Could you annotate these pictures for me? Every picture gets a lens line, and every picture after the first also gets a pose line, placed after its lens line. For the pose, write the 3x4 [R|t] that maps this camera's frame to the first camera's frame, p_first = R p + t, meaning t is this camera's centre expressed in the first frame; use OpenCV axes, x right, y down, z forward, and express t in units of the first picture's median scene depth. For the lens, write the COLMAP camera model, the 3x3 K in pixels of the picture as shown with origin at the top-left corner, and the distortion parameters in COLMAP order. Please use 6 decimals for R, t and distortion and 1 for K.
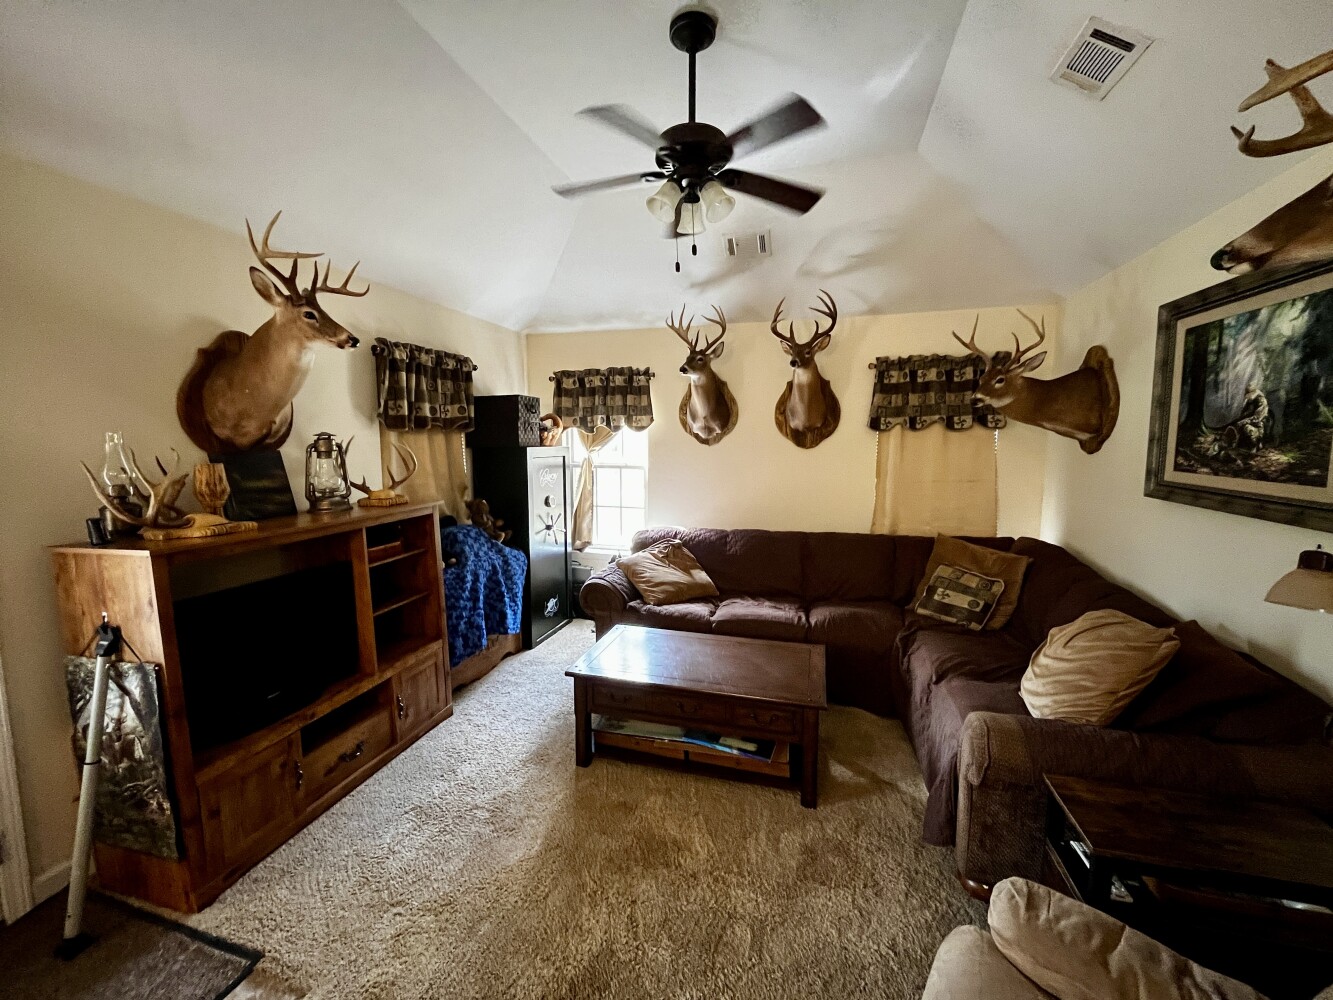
lens RADIAL K [[539.4, 0, 665.1], [0, 539.4, 493.6], [0, 0, 1]] dist [-0.005587, 0.000208]
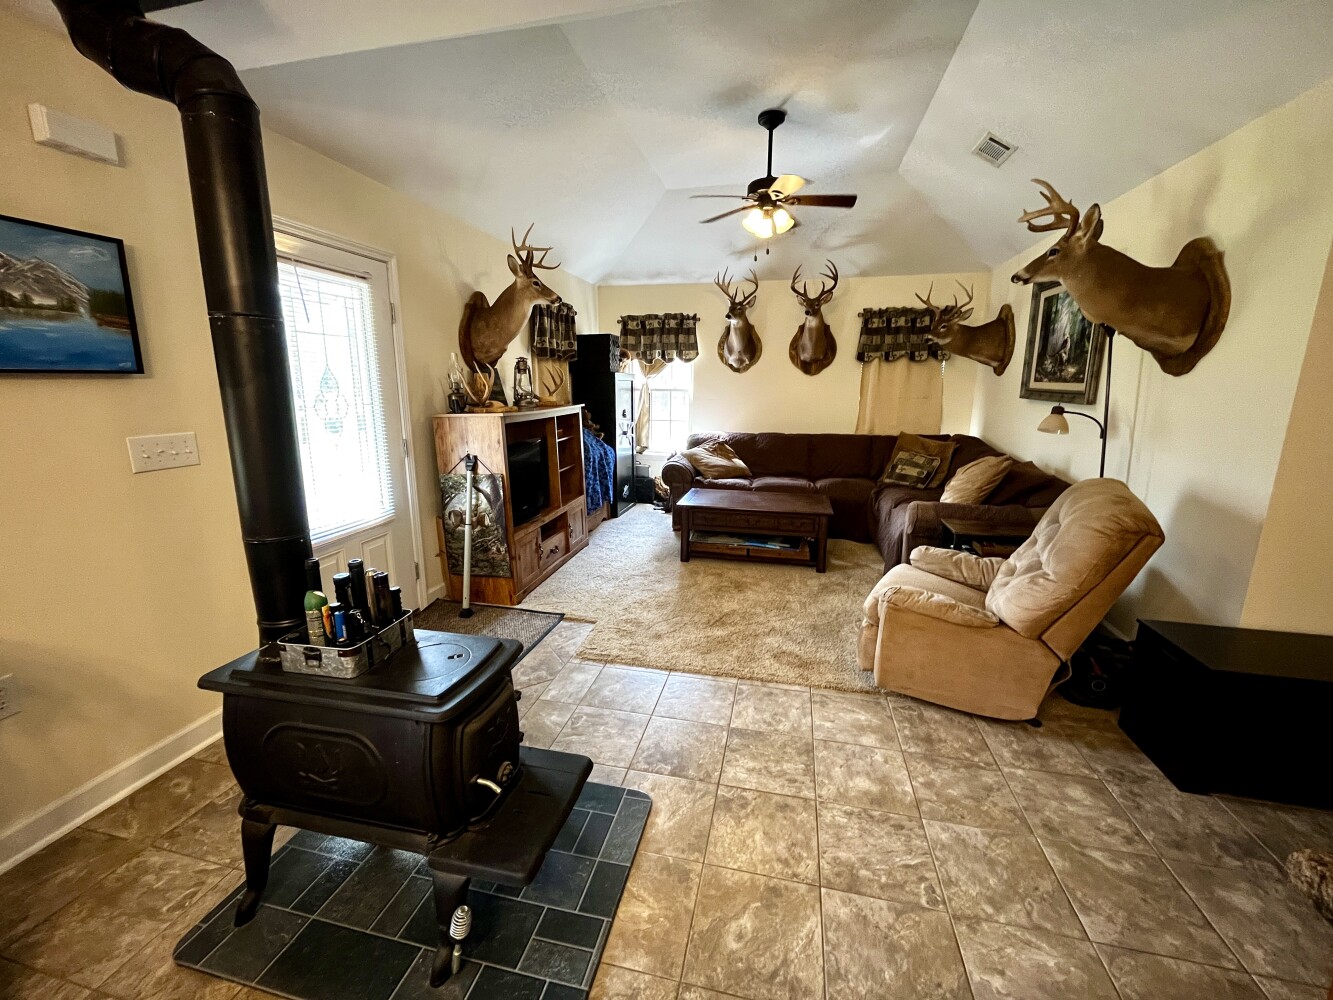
lens RADIAL K [[539.4, 0, 664.6], [0, 539.4, 494.5], [0, 0, 1]] dist [-0.005587, 0.000208]
pose [[0.998899, -0.005813, 0.046547, -0.240962], [0.000878, 0.994434, 0.105356, 0.100639], [-0.046900, -0.105200, 0.993345, -0.523589]]
